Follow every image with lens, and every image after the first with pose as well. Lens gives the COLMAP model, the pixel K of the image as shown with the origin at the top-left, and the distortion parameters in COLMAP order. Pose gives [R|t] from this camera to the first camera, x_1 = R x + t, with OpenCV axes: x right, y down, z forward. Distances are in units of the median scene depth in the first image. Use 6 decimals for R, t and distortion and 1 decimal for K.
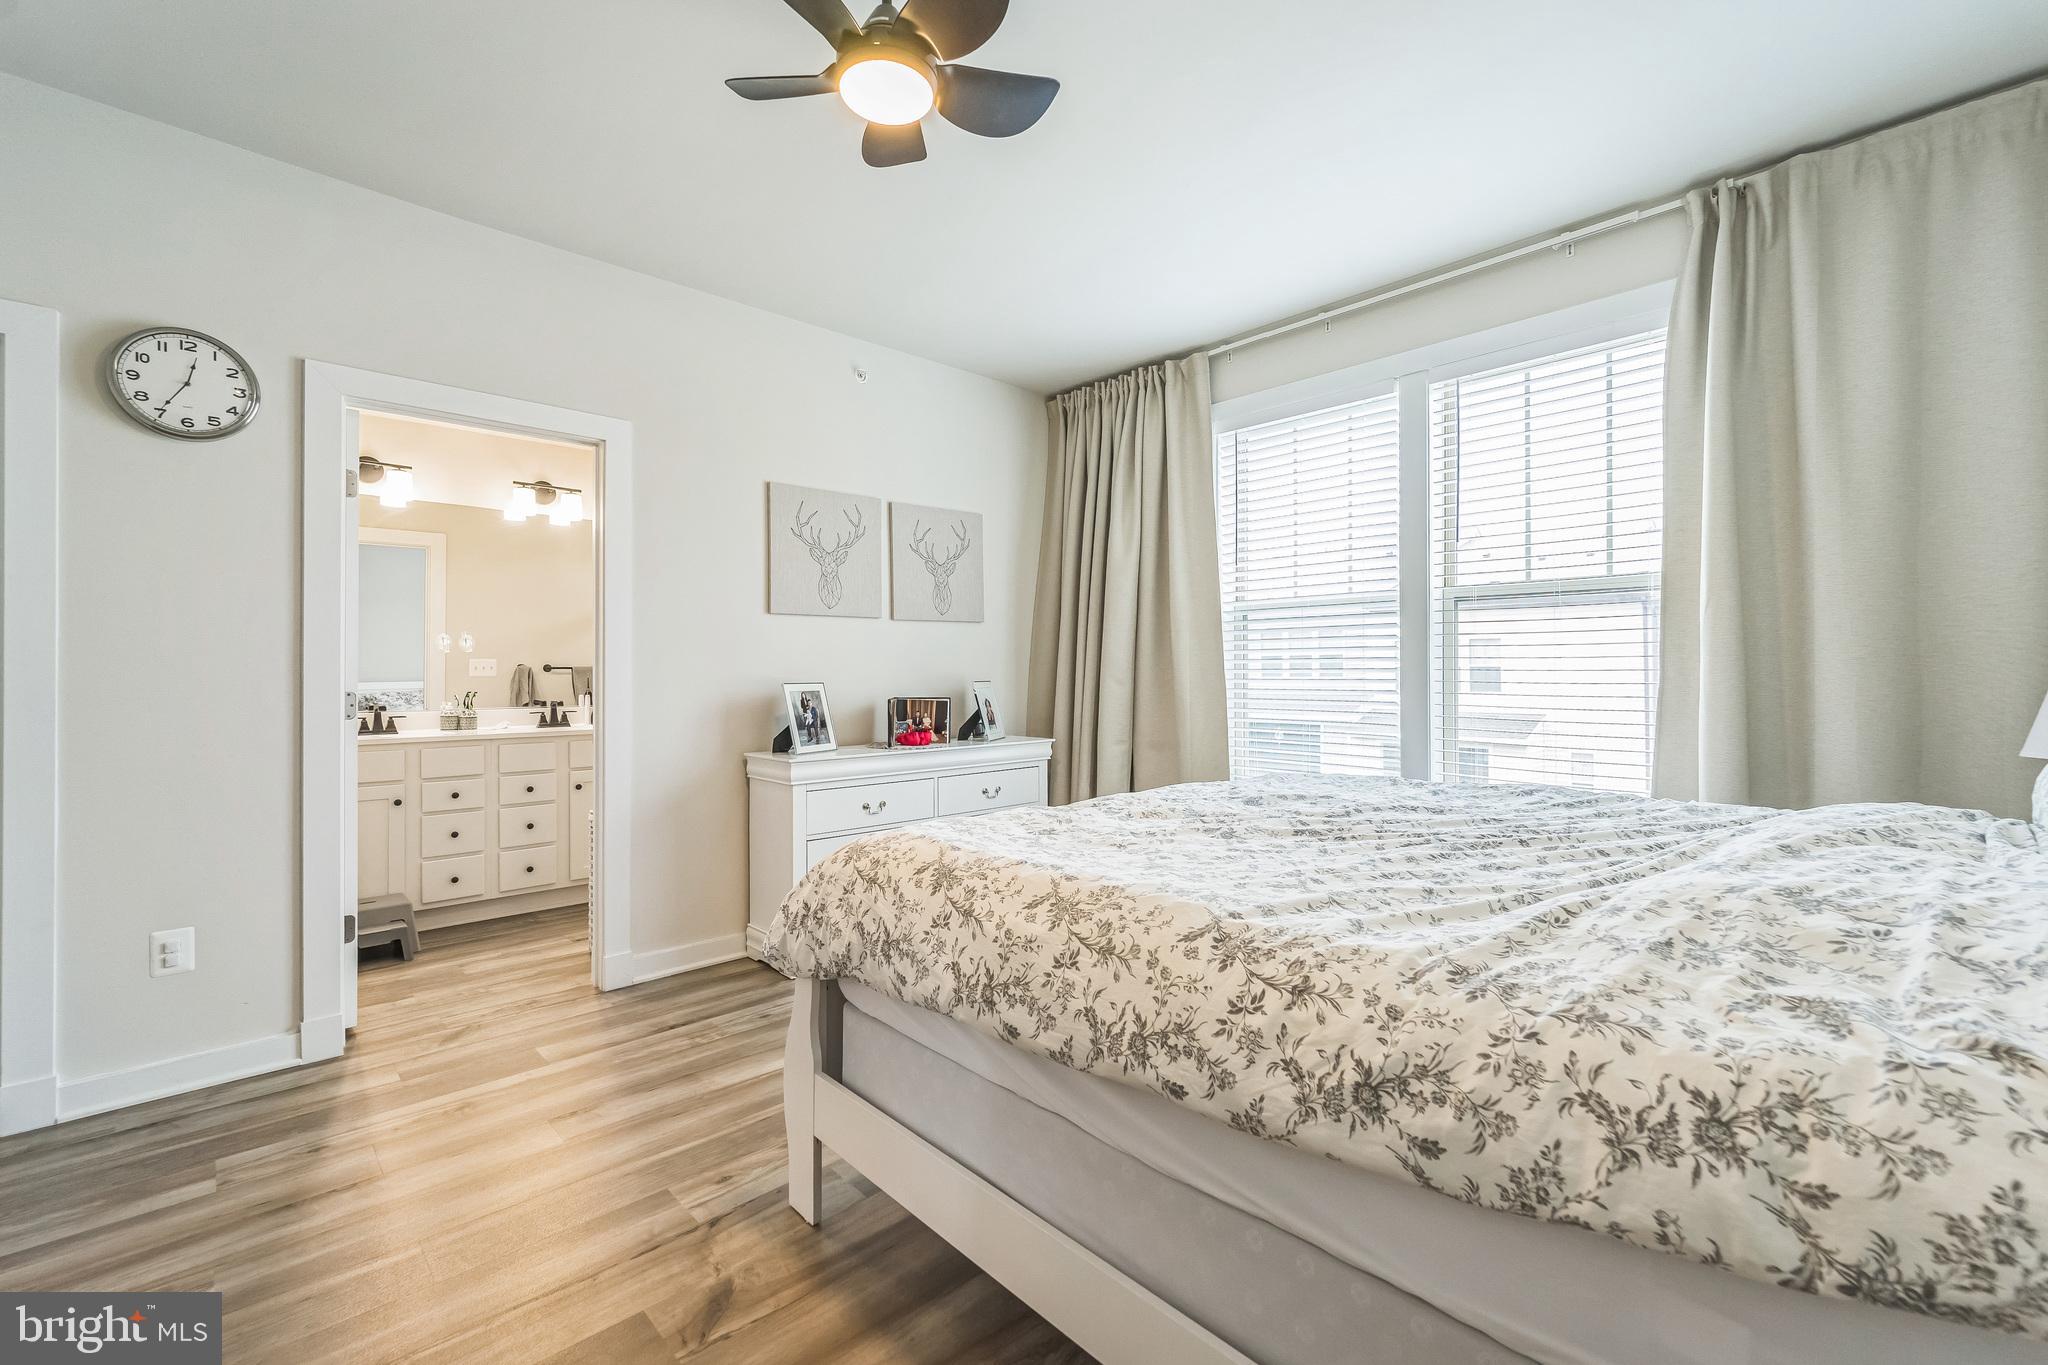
lens RADIAL K [[856.8, 0, 1028.2], [0, 856.8, 664.8], [0, 0, 1]] dist [-0.000211, -0.000696]
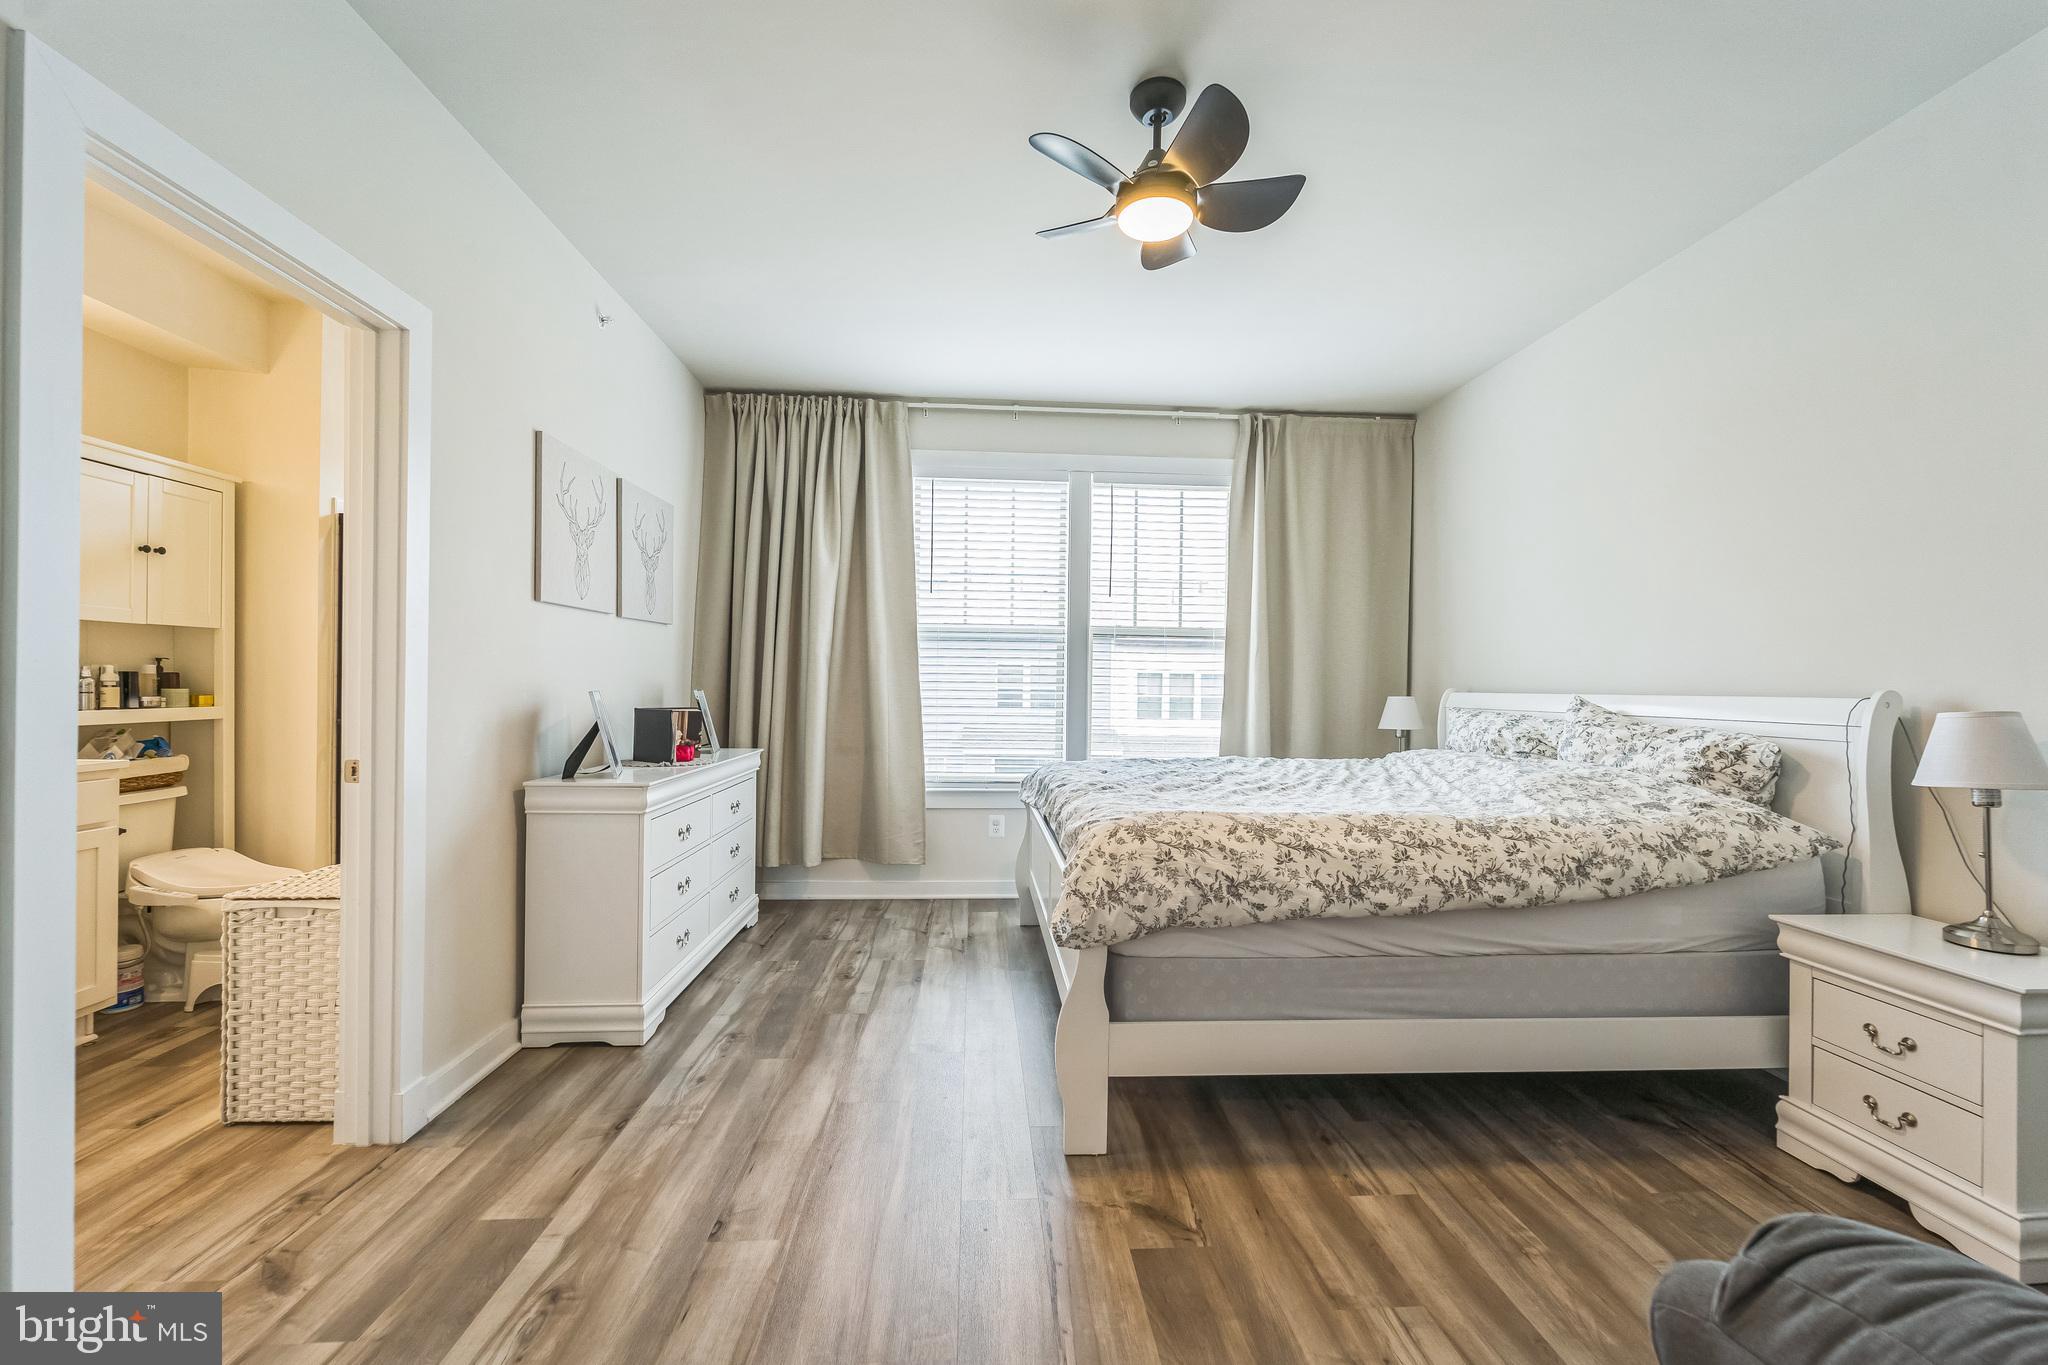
lens RADIAL K [[837.8, 0, 1024.0], [0, 837.8, 682.5], [0, 0, 1]] dist [0.001089, -0.000584]
pose [[0.643895, 0.016042, 0.764946, -1.213259], [-0.022491, 0.999745, -0.002034, 0.012703], [-0.764783, -0.015895, 0.644092, 0.355858]]
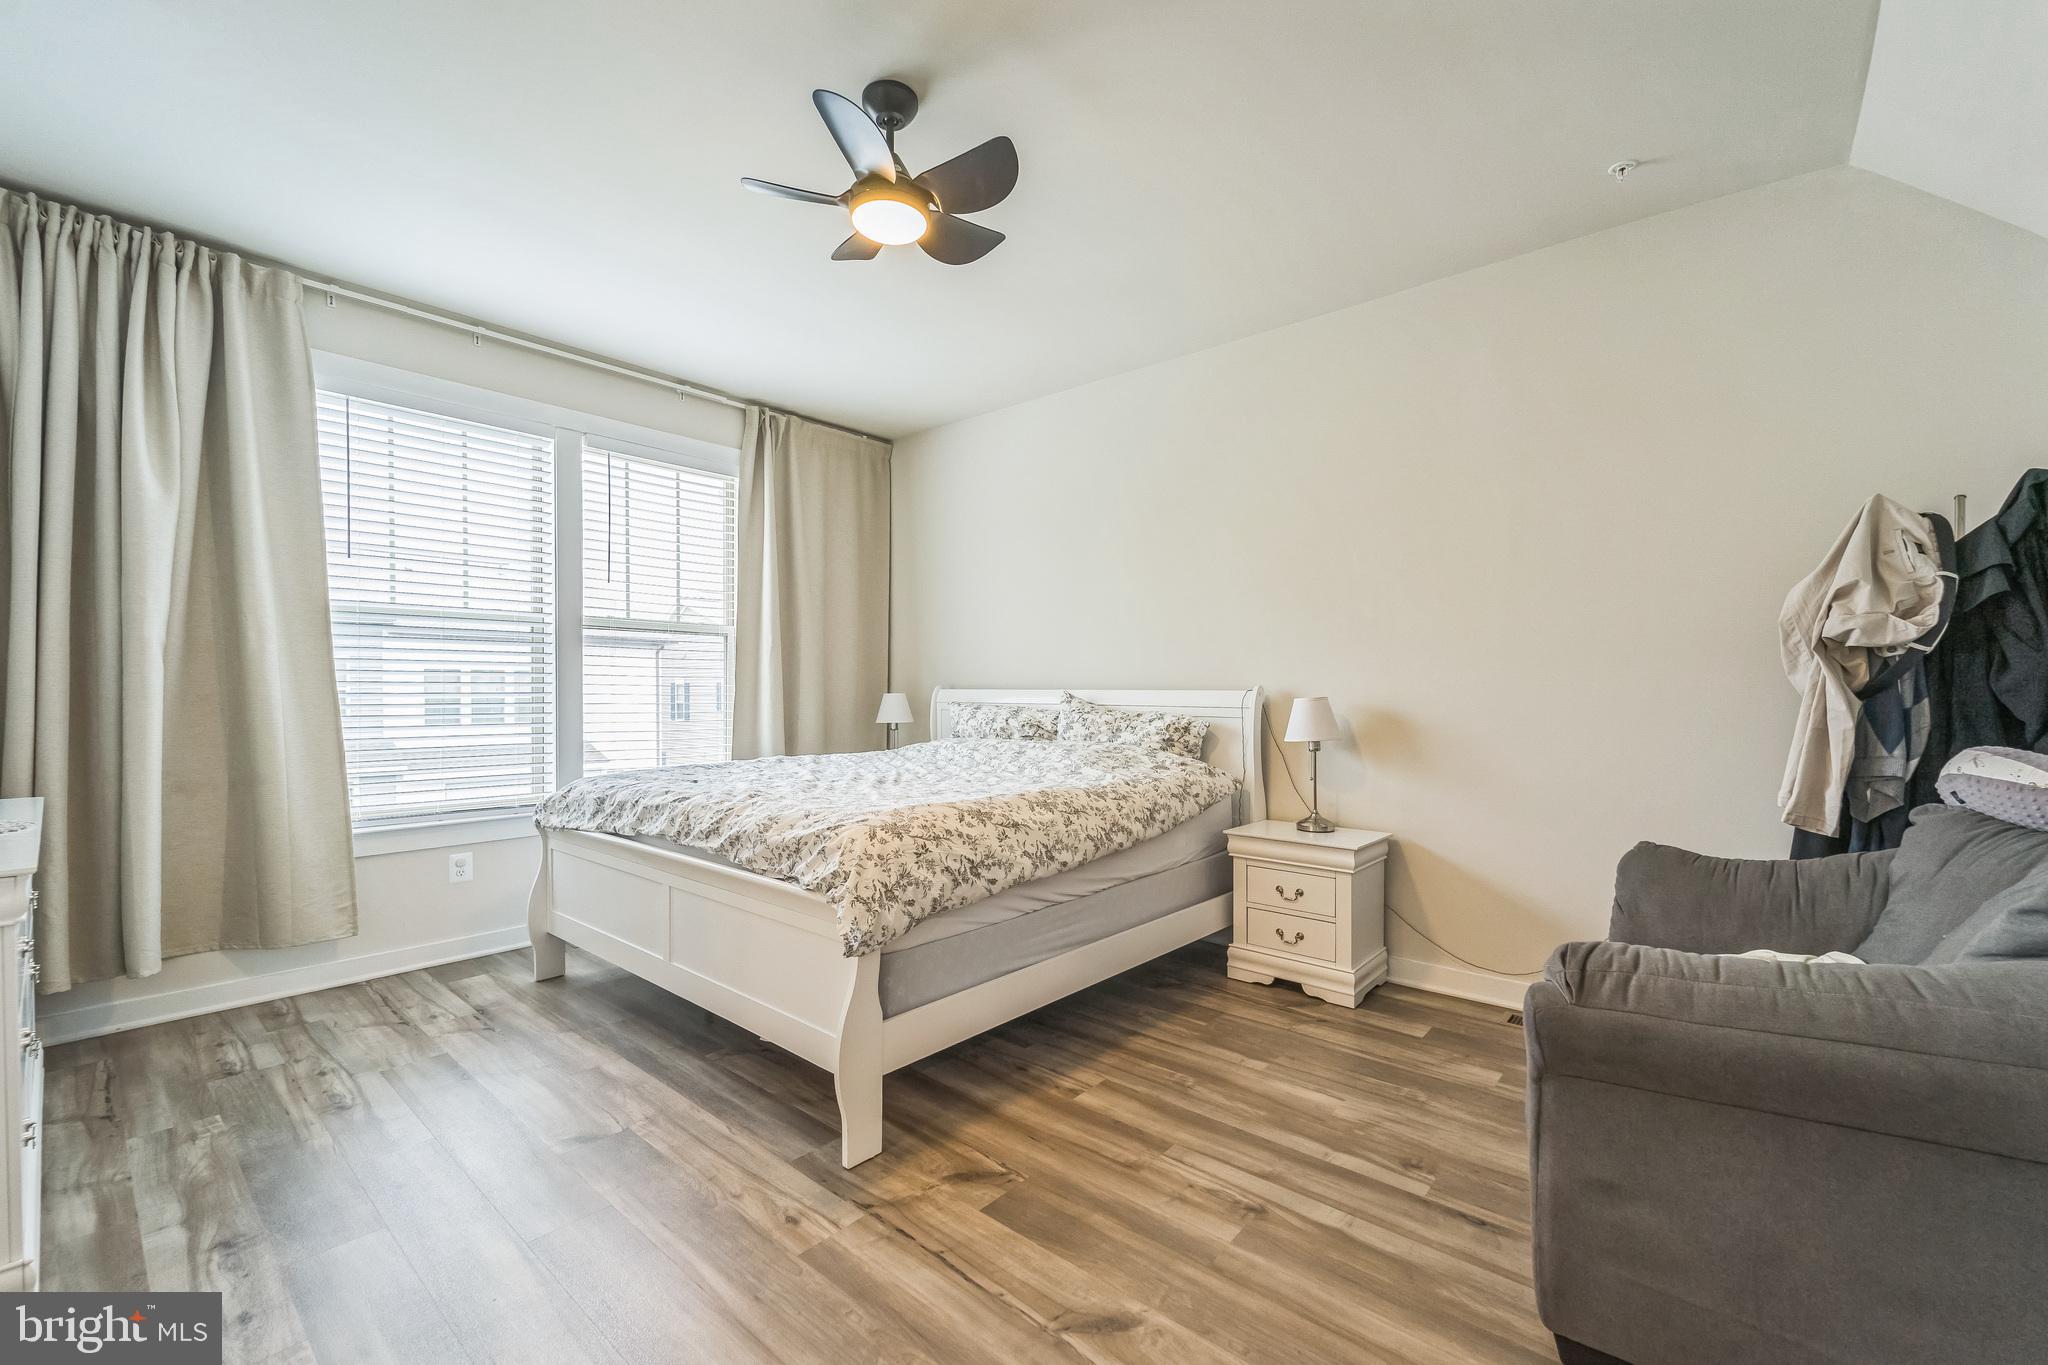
lens RADIAL K [[848.6, 0, 1028.0], [0, 848.6, 698.5], [0, 0, 1]] dist [0.000981, -0.000189]
pose [[-0.097212, -0.007618, 0.995235, -1.433236], [-0.012070, 0.999906, 0.006474, 0.017928], [-0.995191, -0.011383, -0.097295, 0.919625]]
